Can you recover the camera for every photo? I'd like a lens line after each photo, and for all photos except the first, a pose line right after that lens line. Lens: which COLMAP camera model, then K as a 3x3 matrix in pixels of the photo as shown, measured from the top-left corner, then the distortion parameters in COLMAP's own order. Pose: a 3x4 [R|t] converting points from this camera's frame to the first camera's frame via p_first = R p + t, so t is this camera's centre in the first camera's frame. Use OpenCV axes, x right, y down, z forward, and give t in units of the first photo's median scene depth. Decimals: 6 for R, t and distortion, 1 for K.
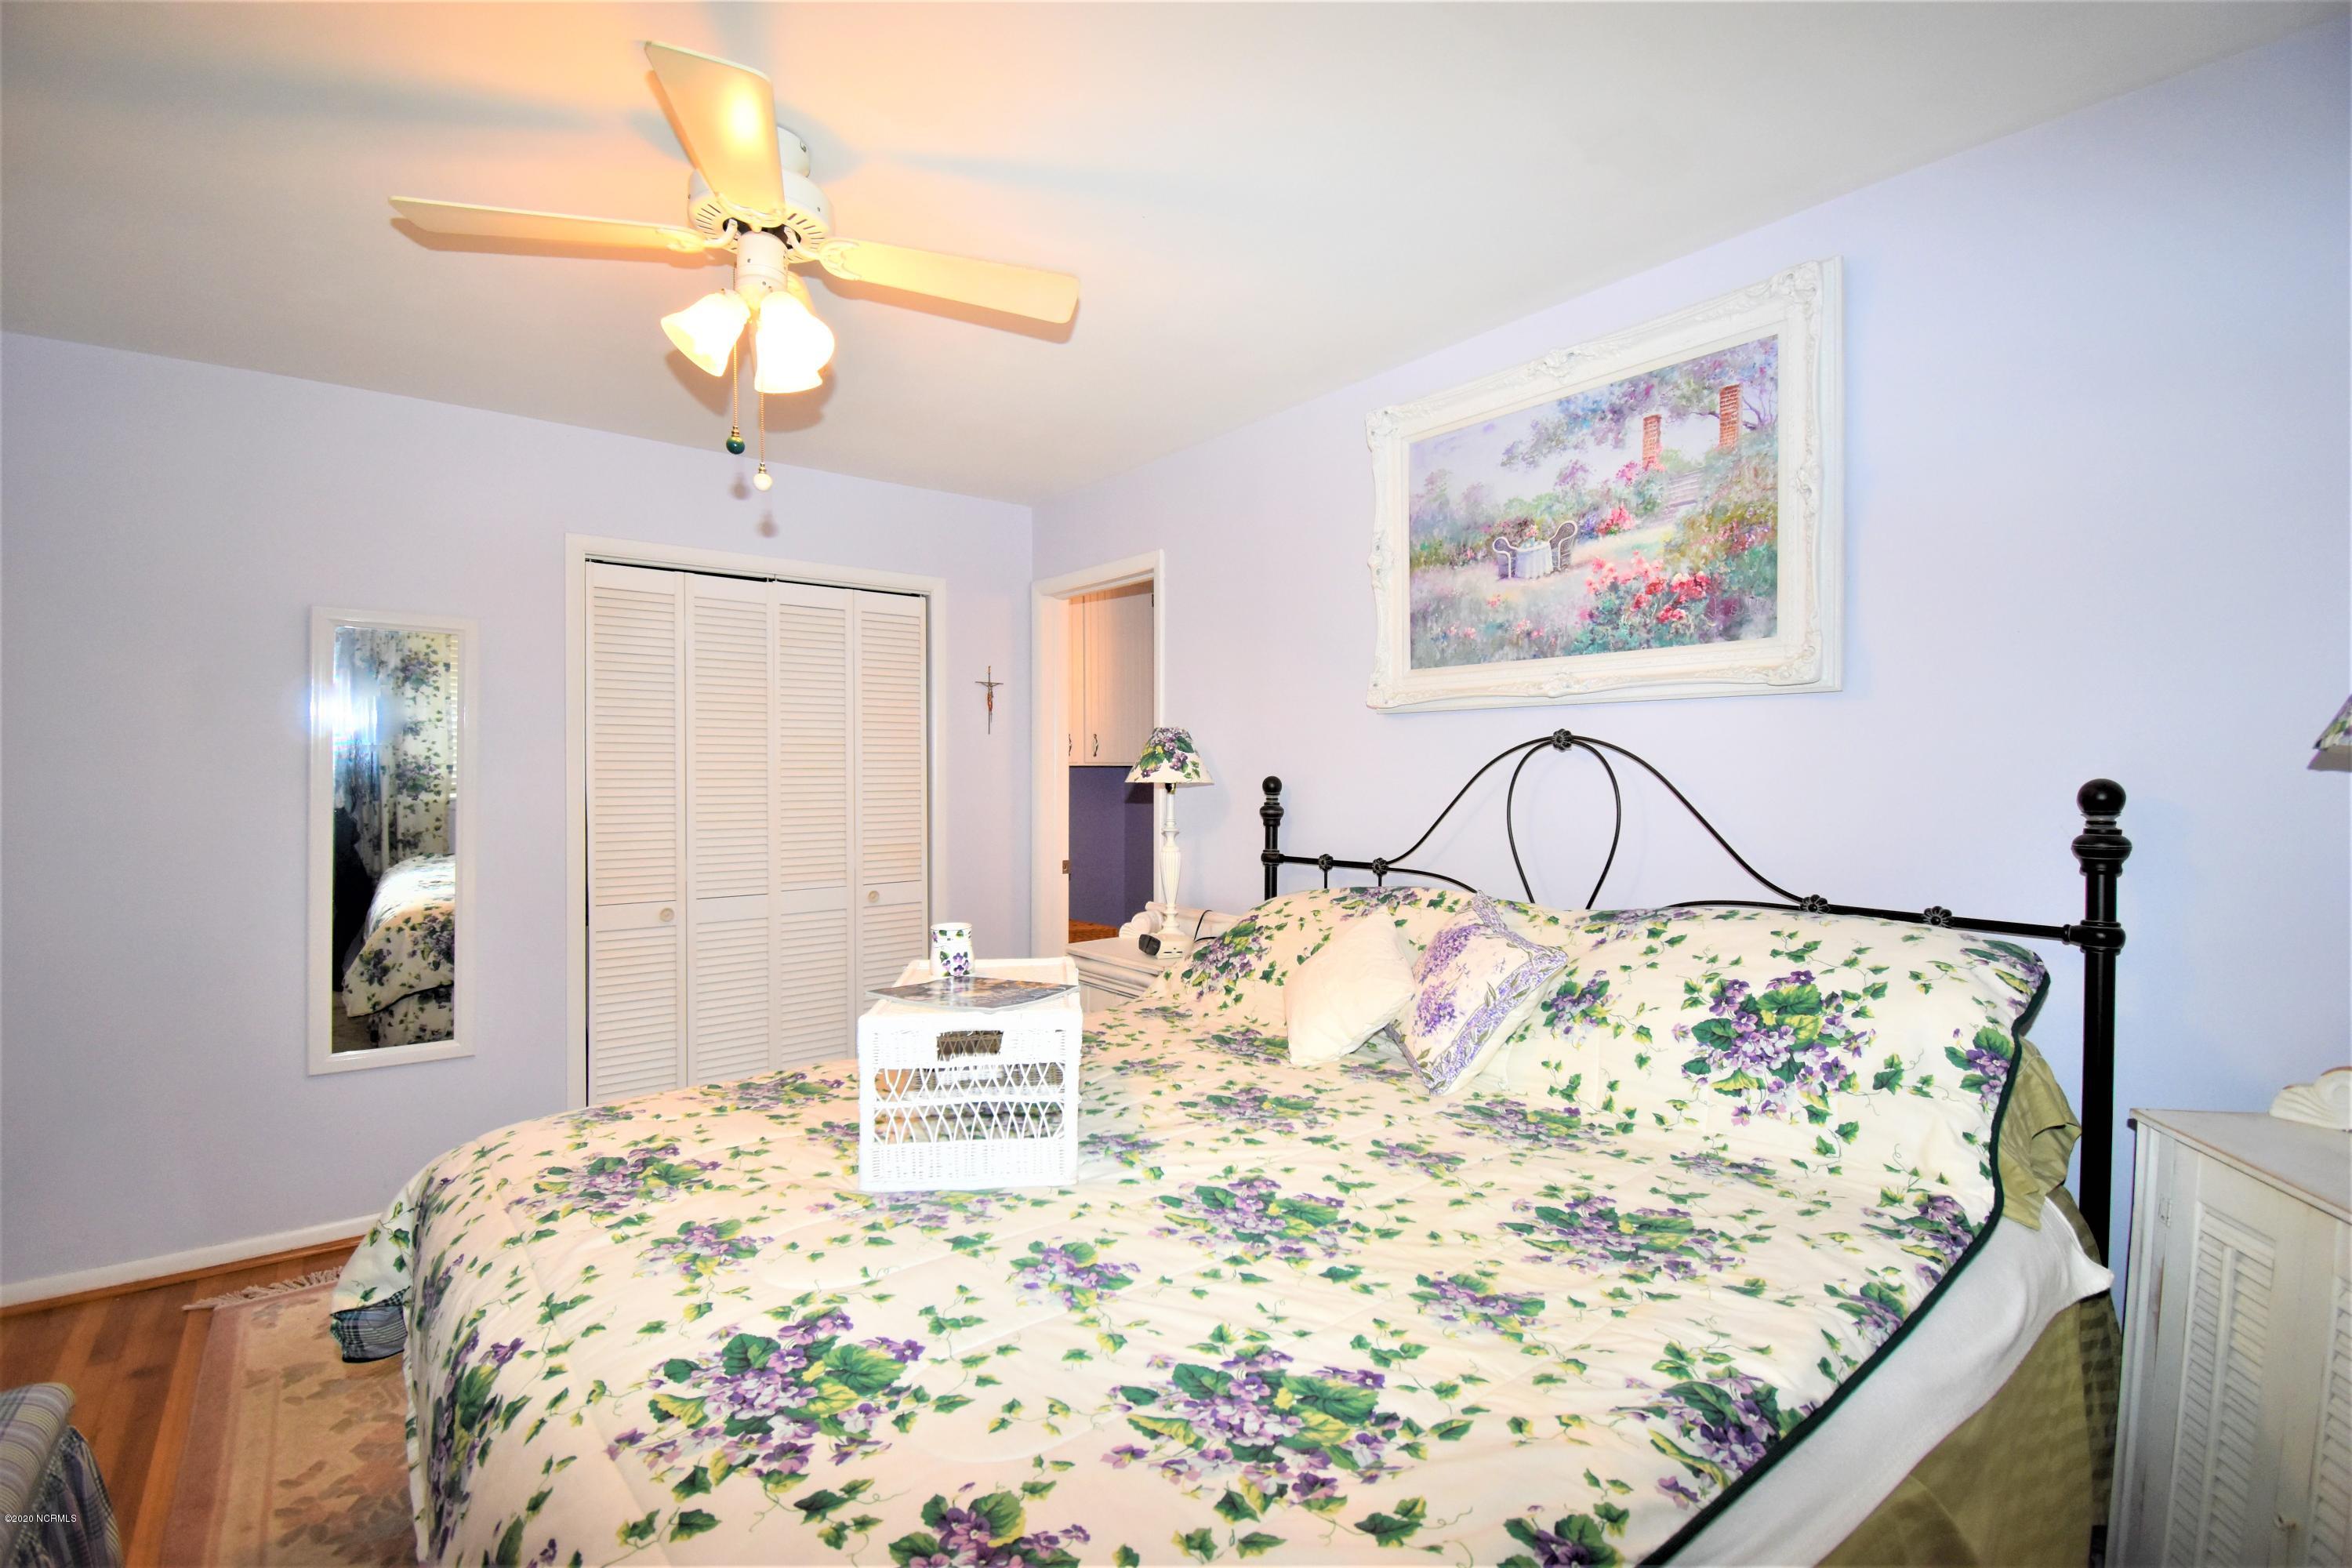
lens RADIAL K [[1060.5, 0, 1167.6], [0, 1060.5, 767.0], [0, 0, 1]] dist [0.021696, -0.027415]
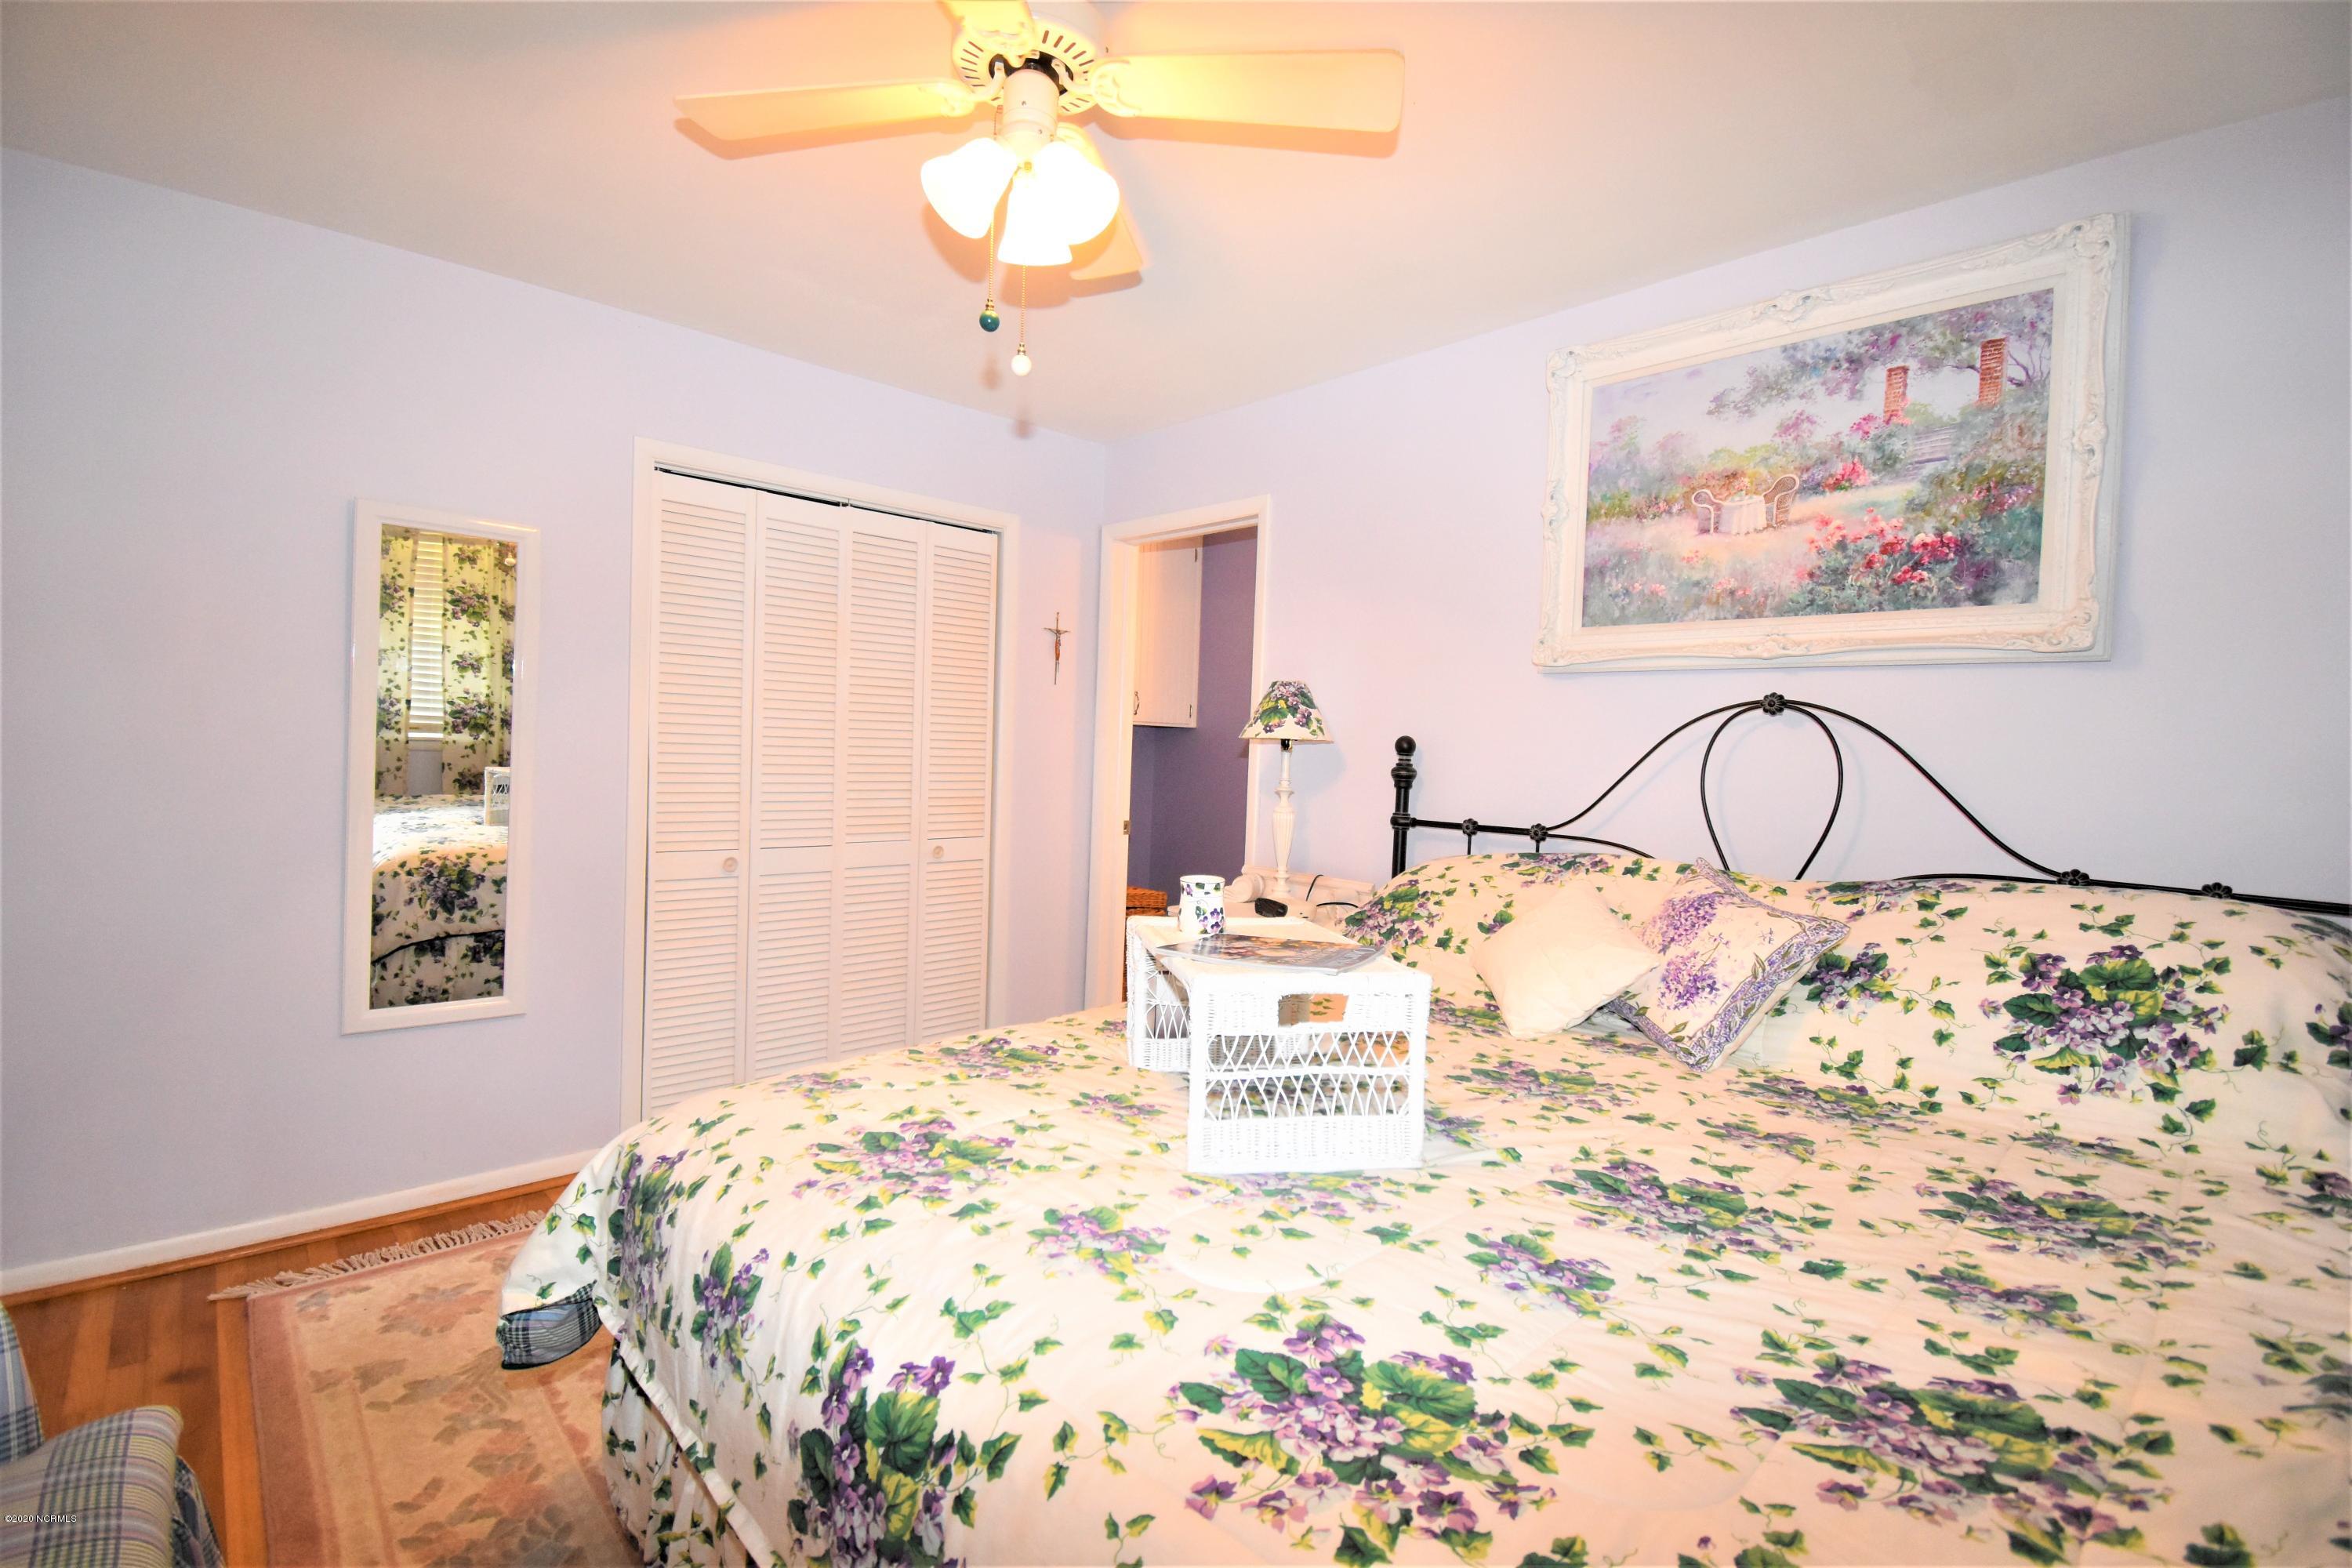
lens RADIAL K [[1058.7, 0, 1162.1], [0, 1058.7, 771.5], [0, 0, 1]] dist [0.023236, -0.030030]
pose [[0.996061, 0.033824, 0.081964, -0.280713], [-0.036255, 0.998940, 0.028352, 0.030863], [-0.080918, -0.031212, 0.996232, 0.098465]]
